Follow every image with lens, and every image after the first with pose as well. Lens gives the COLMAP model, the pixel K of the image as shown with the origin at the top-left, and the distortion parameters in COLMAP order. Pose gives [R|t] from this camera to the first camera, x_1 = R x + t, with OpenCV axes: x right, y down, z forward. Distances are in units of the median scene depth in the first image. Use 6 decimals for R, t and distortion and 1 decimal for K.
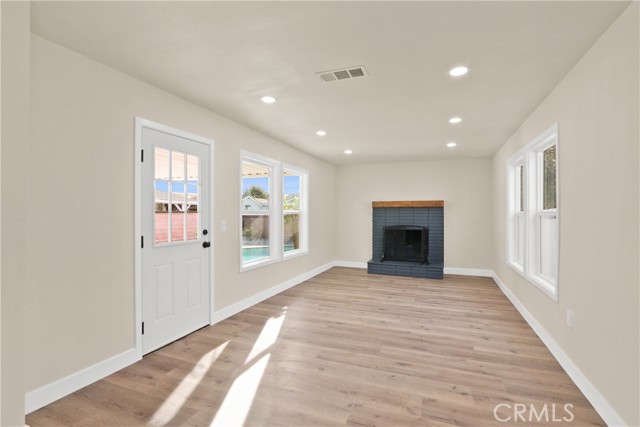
lens RADIAL K [[301.2, 0, 319.6], [0, 301.2, 210.4], [0, 0, 1]] dist [-0.003403, -0.000200]
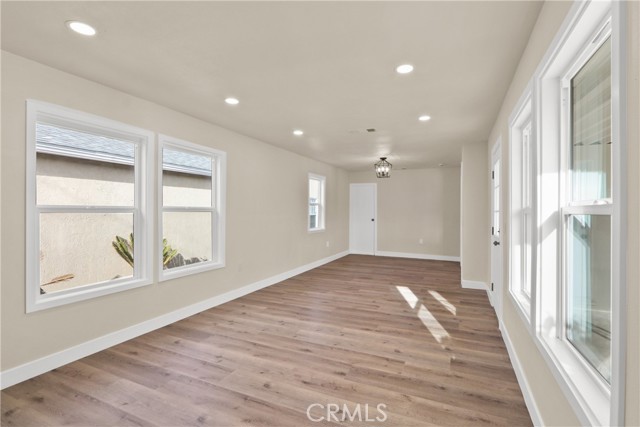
lens RADIAL K [[301.2, 0, 320.9], [0, 301.2, 213.9], [0, 0, 1]] dist [-0.003403, -0.000200]
pose [[-0.999106, -0.008125, 0.041483, 0.179702], [-0.008147, 0.999967, -0.000359, 0.020101], [-0.041479, -0.000697, -0.999139, 2.040372]]
